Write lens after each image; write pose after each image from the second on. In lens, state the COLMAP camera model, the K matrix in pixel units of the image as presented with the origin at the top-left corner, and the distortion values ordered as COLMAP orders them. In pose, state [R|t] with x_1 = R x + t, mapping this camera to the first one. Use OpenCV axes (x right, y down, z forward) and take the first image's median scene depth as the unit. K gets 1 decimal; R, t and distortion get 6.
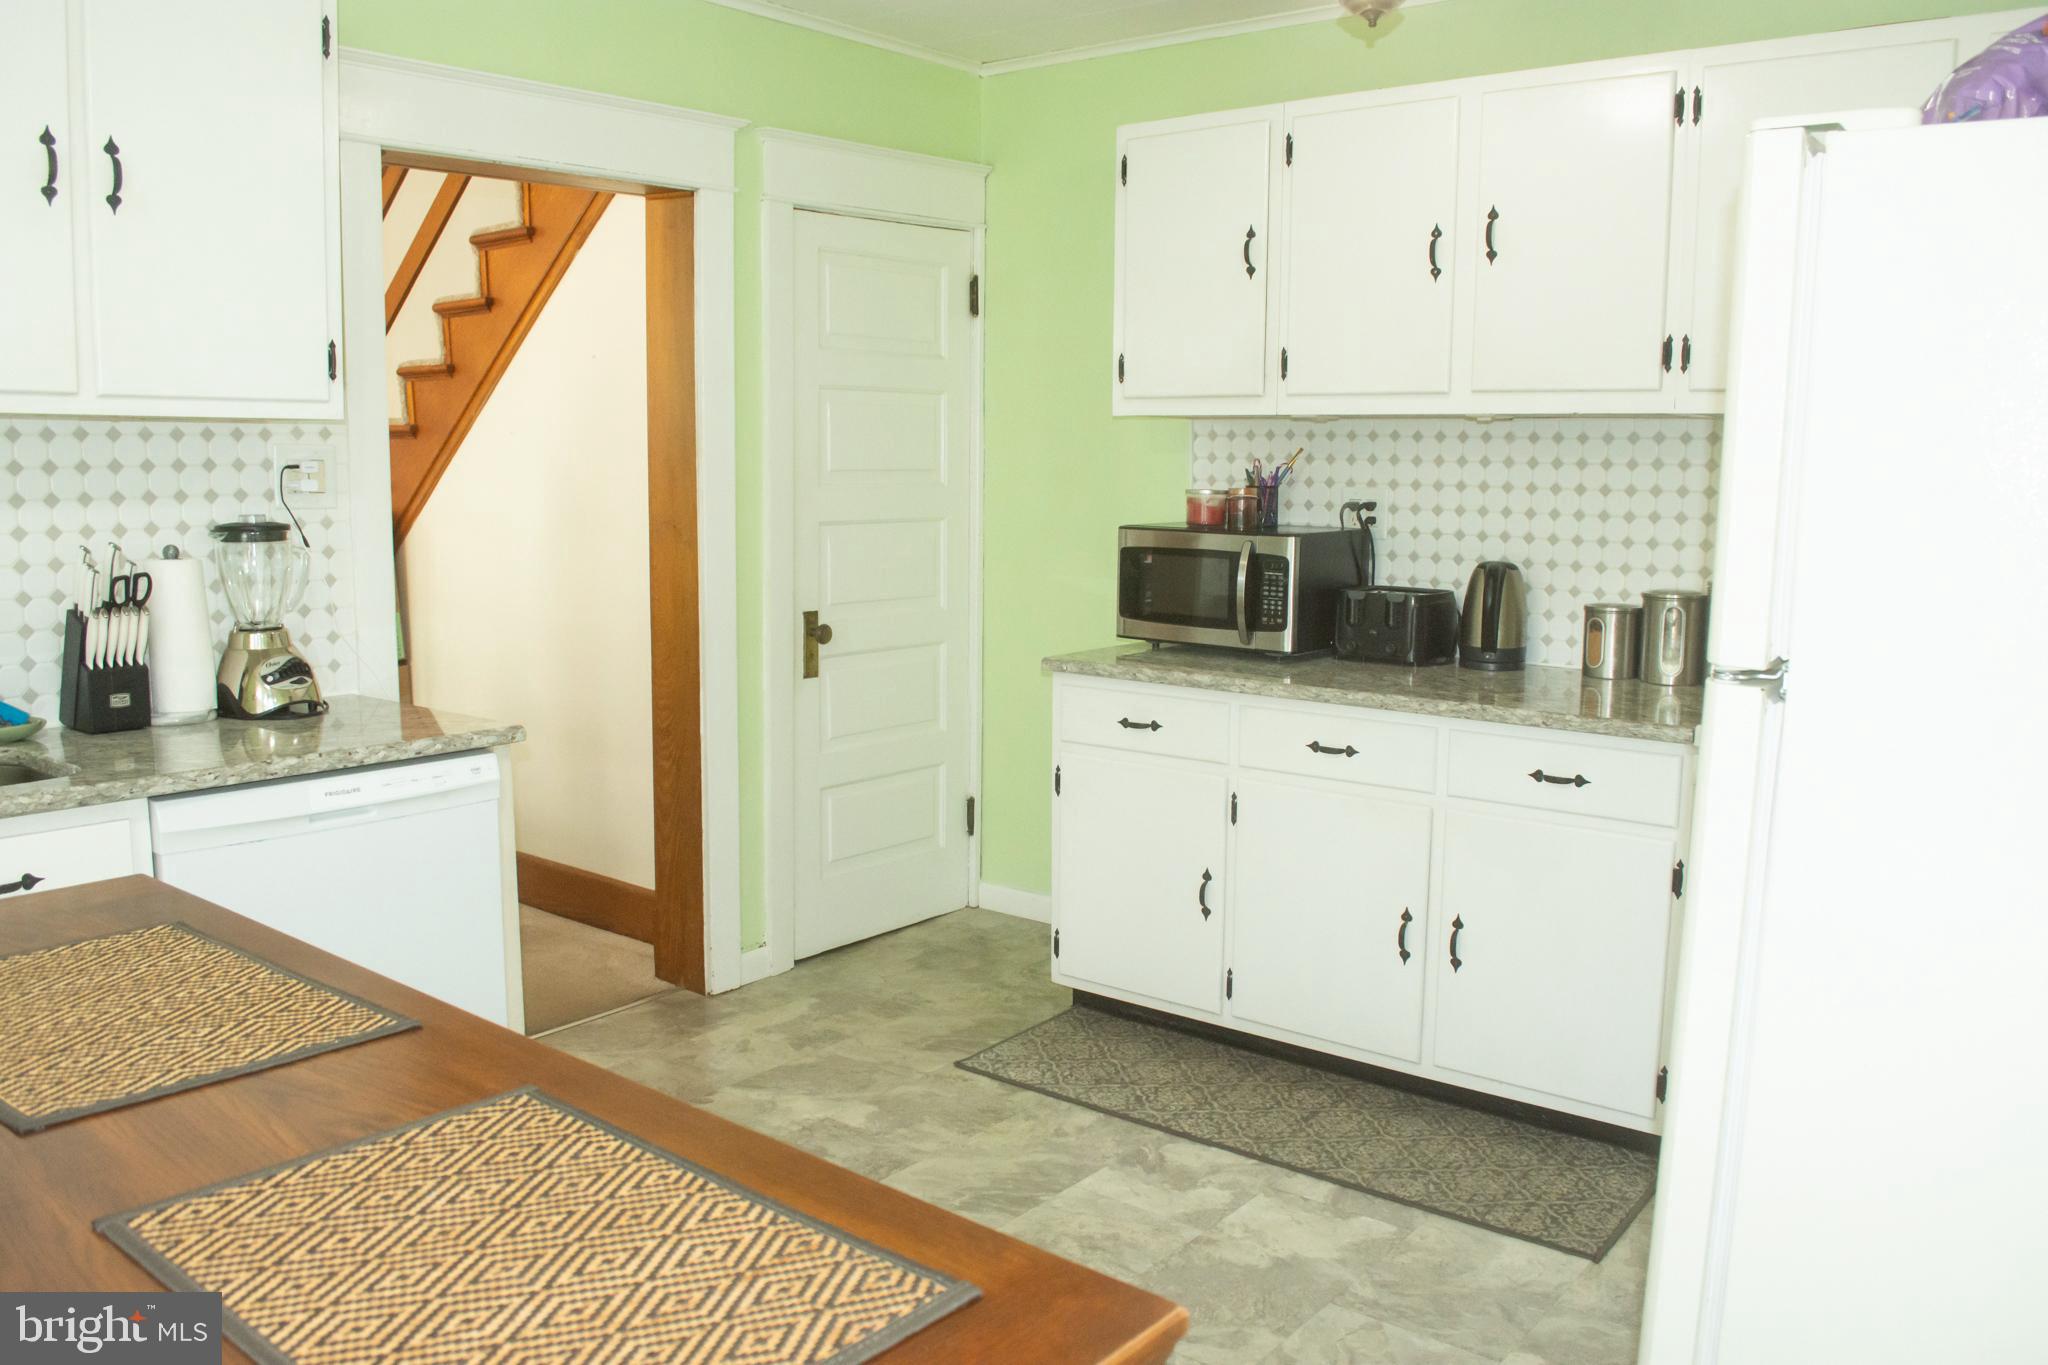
lens RADIAL K [[1644.1, 0, 1024.5], [0, 1644.1, 684.5], [0, 0, 1]] dist [-0.076526, 0.010015]
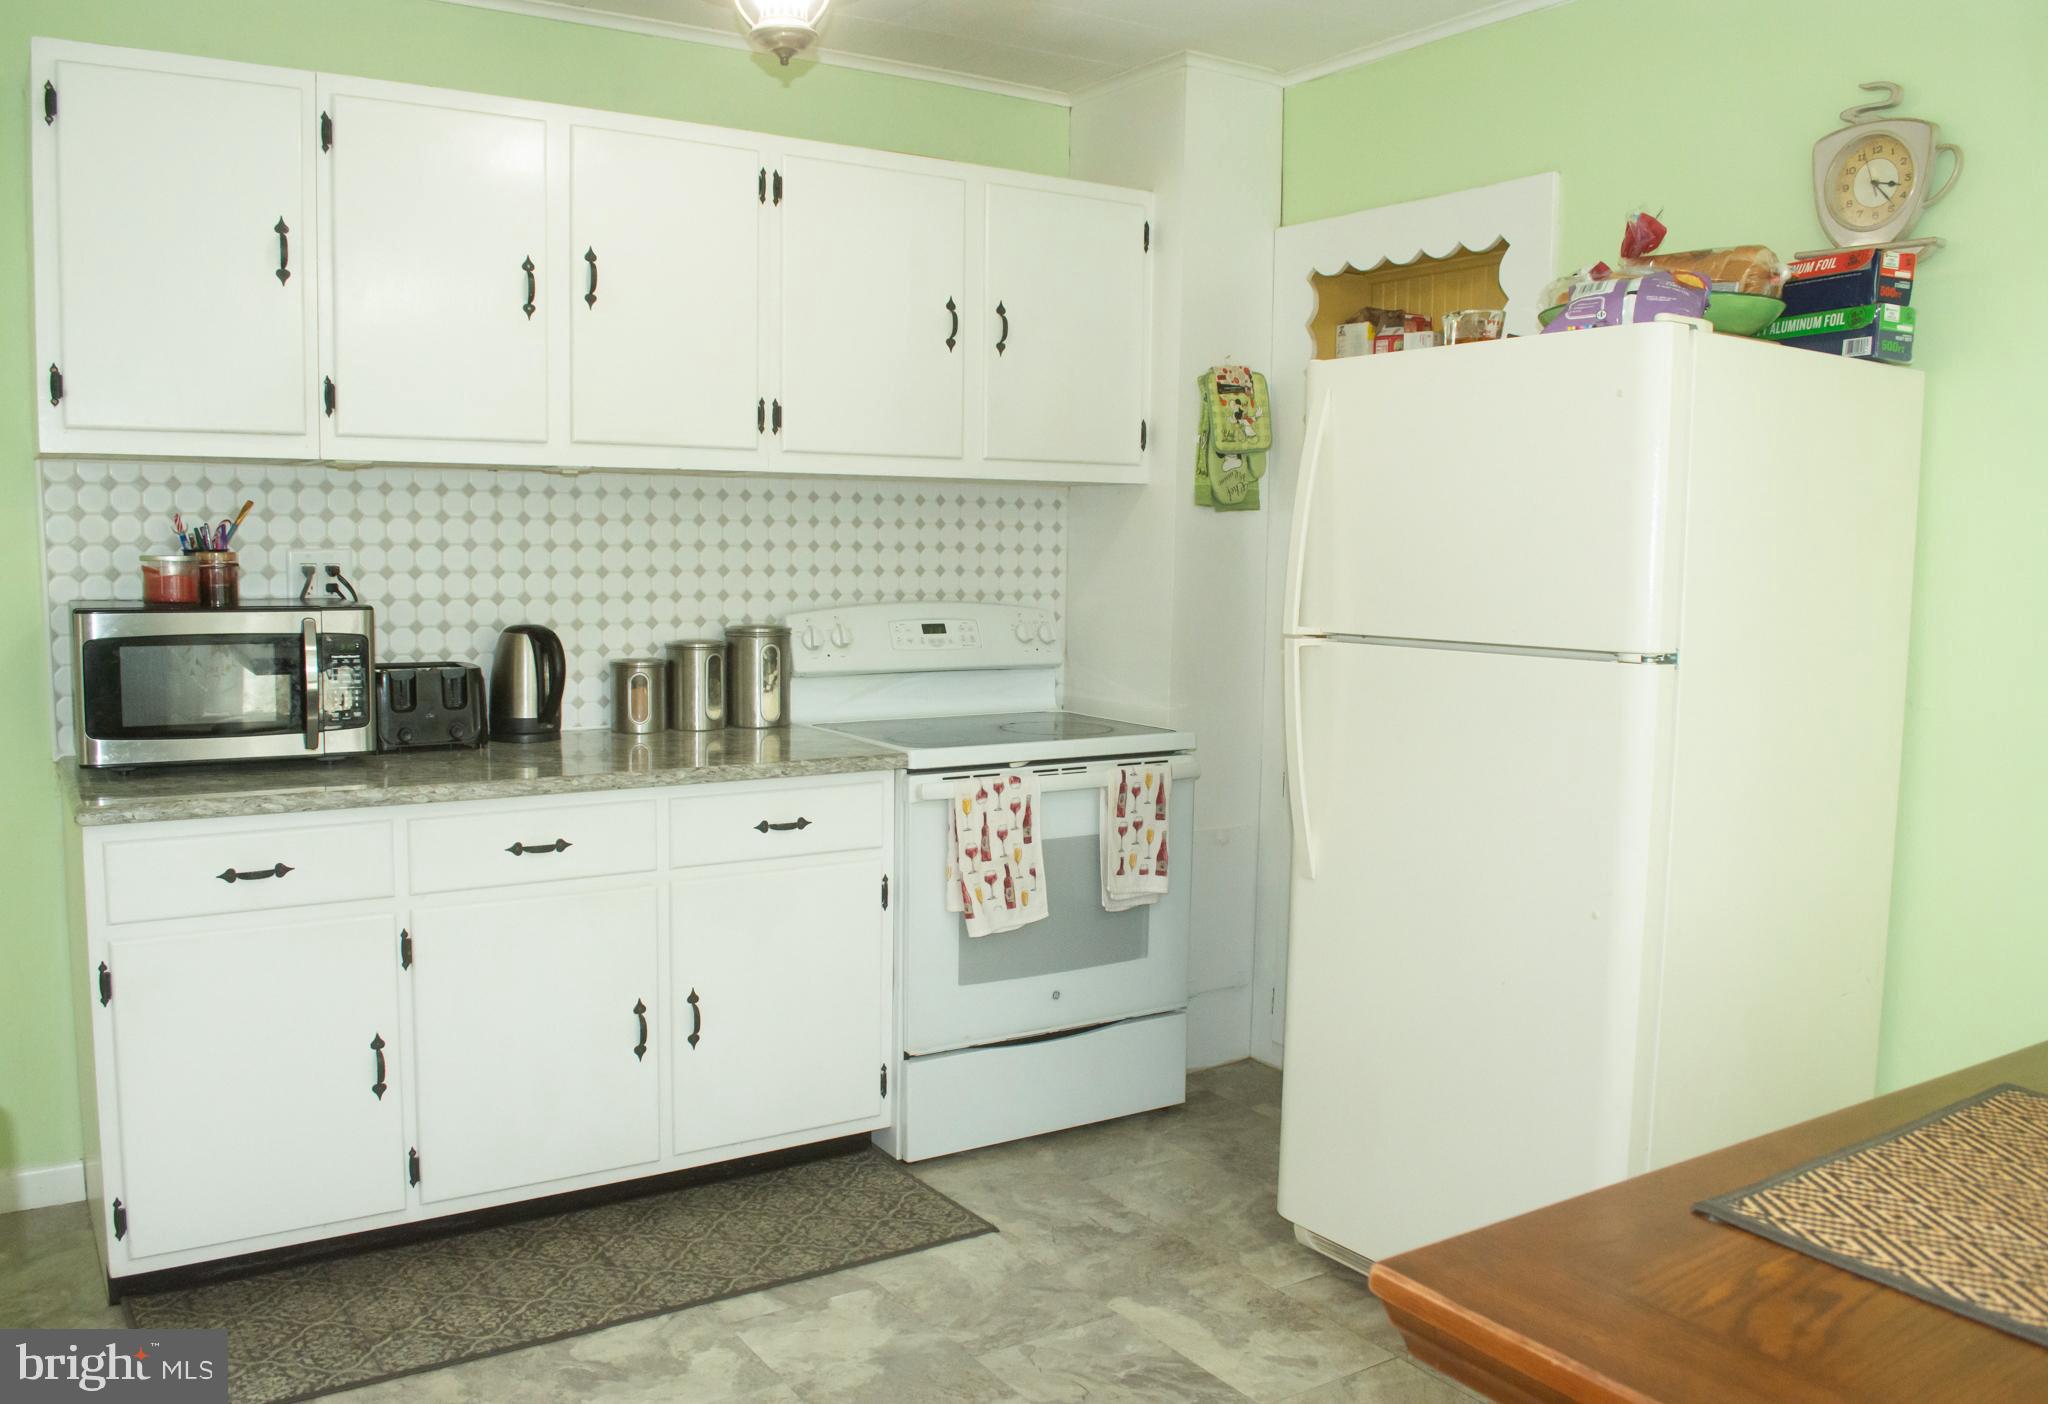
lens RADIAL K [[1692.7, 0, 1019.0], [0, 1692.7, 704.9], [0, 0, 1]] dist [-0.034018, -0.034774]
pose [[0.313159, -0.103664, 0.944026, -0.556892], [0.121526, 0.990227, 0.068424, -0.064544], [-0.941893, 0.093296, 0.322696, 0.449856]]
